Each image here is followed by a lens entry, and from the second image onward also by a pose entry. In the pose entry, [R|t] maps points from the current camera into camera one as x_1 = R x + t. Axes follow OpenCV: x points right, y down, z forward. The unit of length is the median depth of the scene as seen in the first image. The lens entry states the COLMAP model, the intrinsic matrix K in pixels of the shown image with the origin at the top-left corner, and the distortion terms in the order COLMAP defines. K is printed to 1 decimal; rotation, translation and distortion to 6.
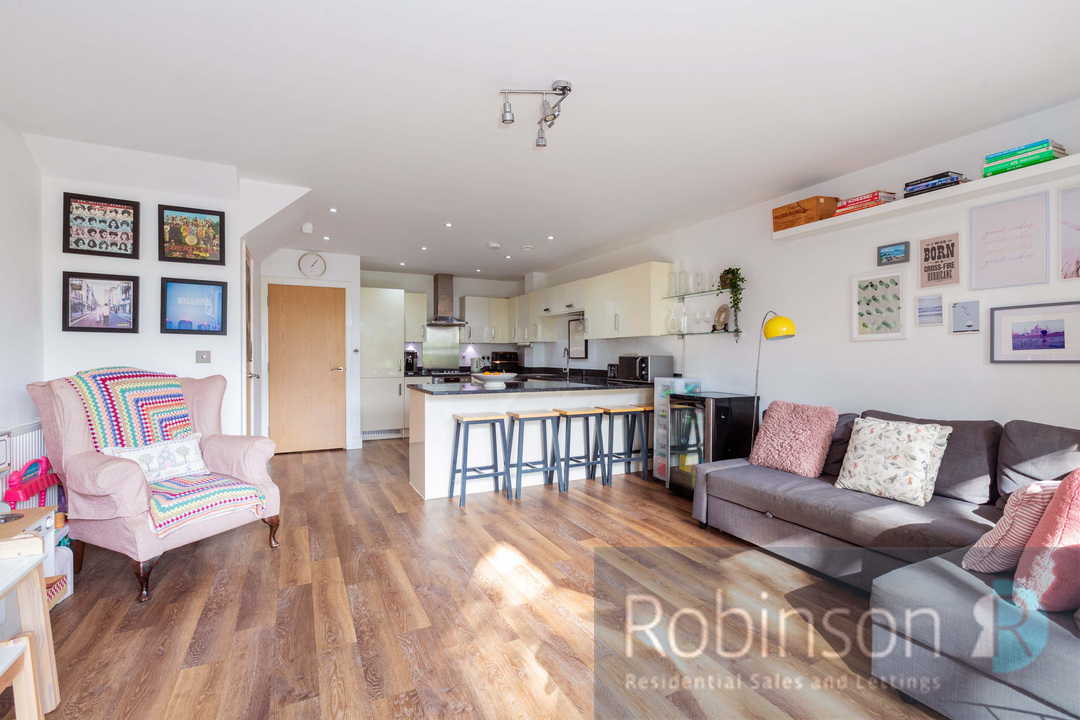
lens RADIAL K [[478.0, 0, 532.1], [0, 478.0, 363.0], [0, 0, 1]] dist [0.000741, -0.000620]
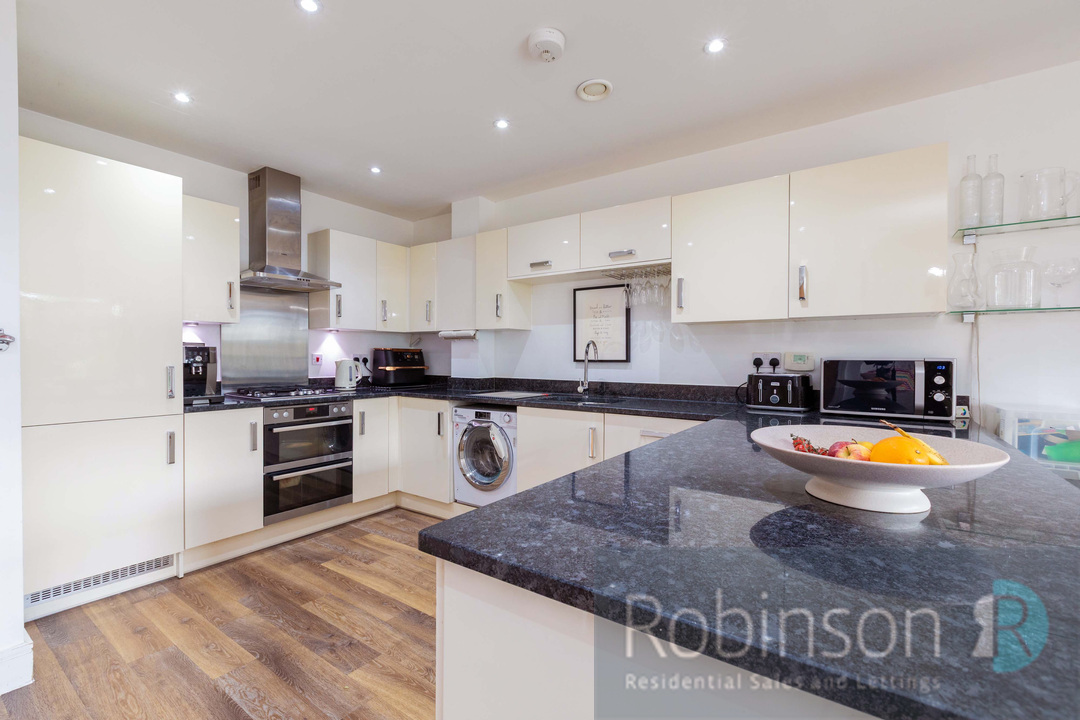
lens RADIAL K [[478.0, 0, 537.8], [0, 478.0, 360.6], [0, 0, 1]] dist [0.000741, -0.000620]
pose [[0.885125, -0.003389, 0.465342, -0.194096], [0.005272, 0.999982, -0.002745, -0.009172], [-0.465324, 0.004883, 0.885127, 0.536562]]
